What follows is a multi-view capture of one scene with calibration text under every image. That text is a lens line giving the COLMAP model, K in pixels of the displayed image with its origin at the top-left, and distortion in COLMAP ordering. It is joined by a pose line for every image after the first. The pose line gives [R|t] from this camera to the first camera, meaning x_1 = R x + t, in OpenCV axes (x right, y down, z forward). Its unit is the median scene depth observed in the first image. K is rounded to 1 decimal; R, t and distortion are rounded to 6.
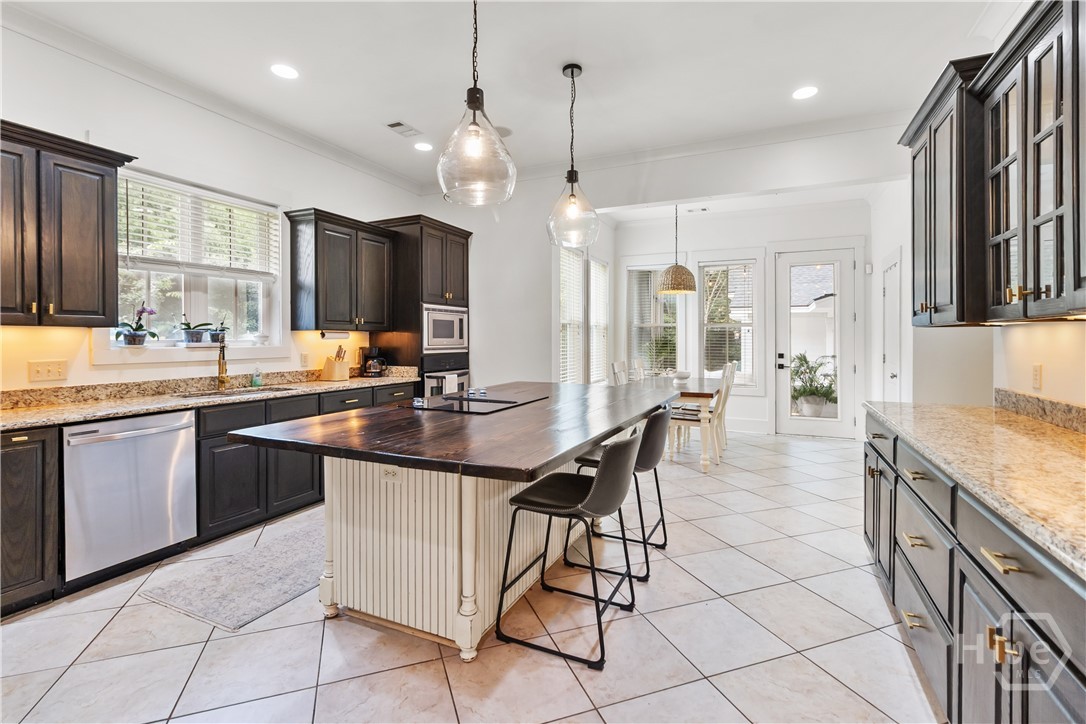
lens RADIAL K [[503.4, 0, 538.9], [0, 503.4, 340.2], [0, 0, 1]] dist [-0.001515, 0.001851]
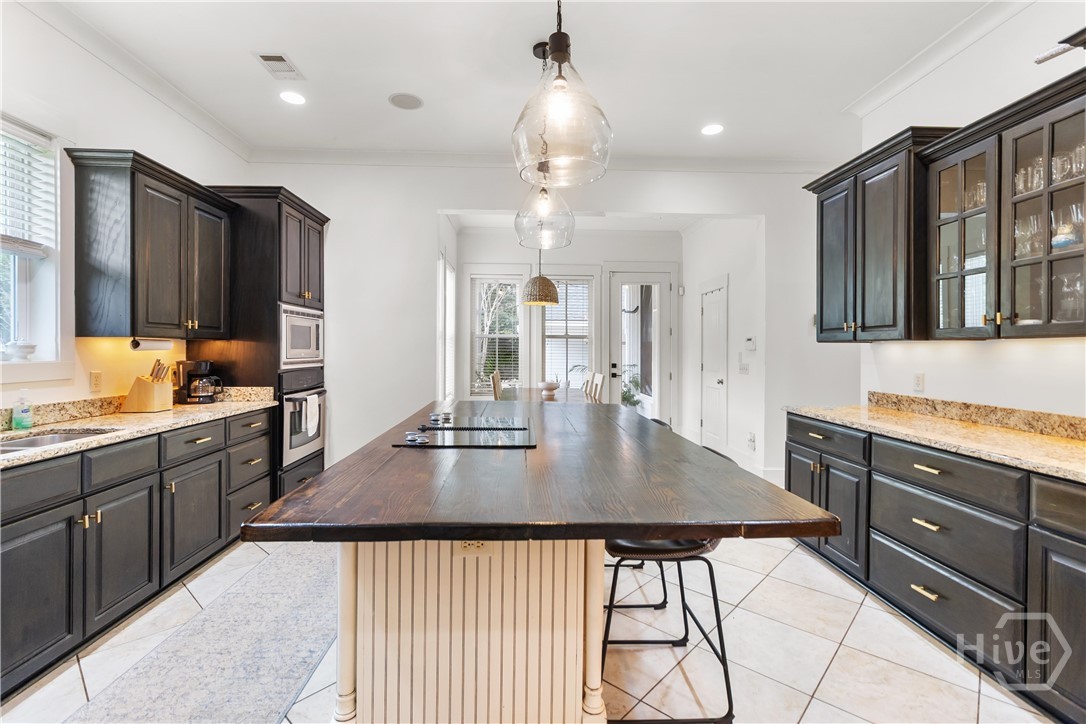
lens RADIAL K [[503.4, 0, 540.3], [0, 503.4, 348.5], [0, 0, 1]] dist [-0.001515, 0.001851]
pose [[0.885755, 0.004023, 0.464135, -0.242915], [-0.002662, 0.999990, -0.003588, -0.003562], [-0.464145, 0.001943, 0.885757, 0.148989]]
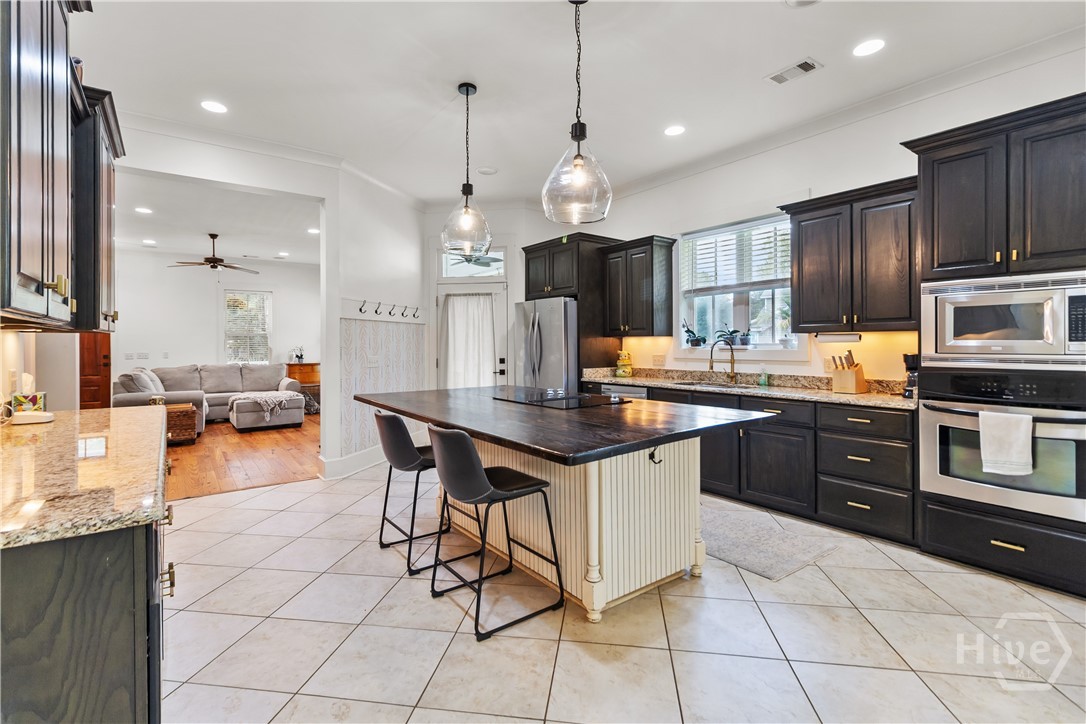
lens RADIAL K [[503.4, 0, 542.8], [0, 503.4, 341.9], [0, 0, 1]] dist [-0.001515, 0.001851]
pose [[-0.472190, -0.000063, -0.881497, 0.531577], [0.002277, 0.999997, -0.001291, -0.002712], [0.881494, -0.002617, -0.472189, 0.912456]]
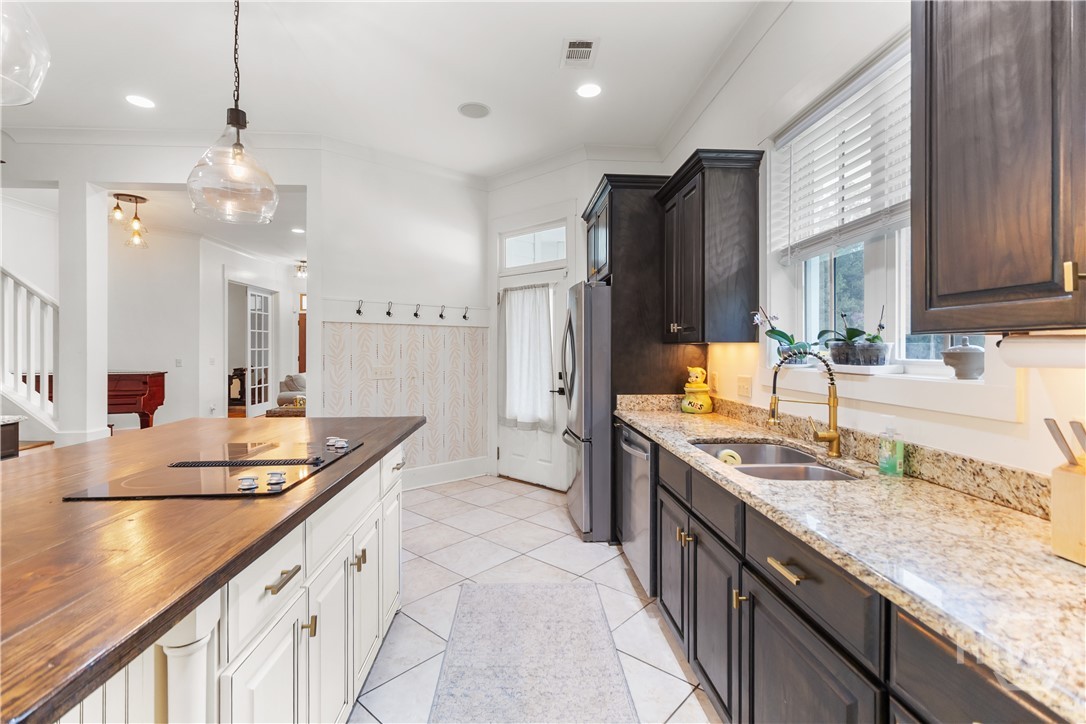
lens RADIAL K [[503.4, 0, 541.2], [0, 503.4, 347.6], [0, 0, 1]] dist [-0.001515, 0.001851]
pose [[-0.881376, -0.000850, -0.472416, -0.089219], [-0.002228, 0.999995, 0.002357, -0.010802], [0.472411, 0.003130, -0.881373, 1.026503]]
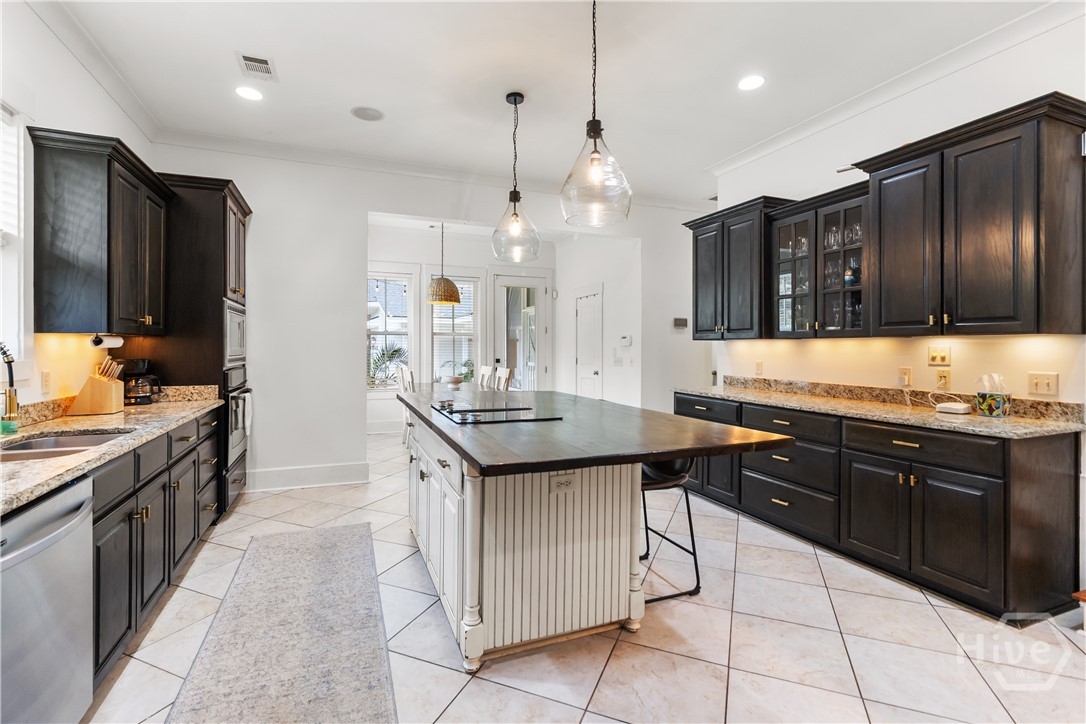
lens RADIAL K [[503.4, 0, 541.4], [0, 503.4, 344.2], [0, 0, 1]] dist [-0.001515, 0.001851]
pose [[0.676131, 0.004204, 0.736770, -0.476067], [0.000199, 0.999983, -0.005889, -0.002591], [-0.736782, 0.004129, 0.676118, 0.161343]]
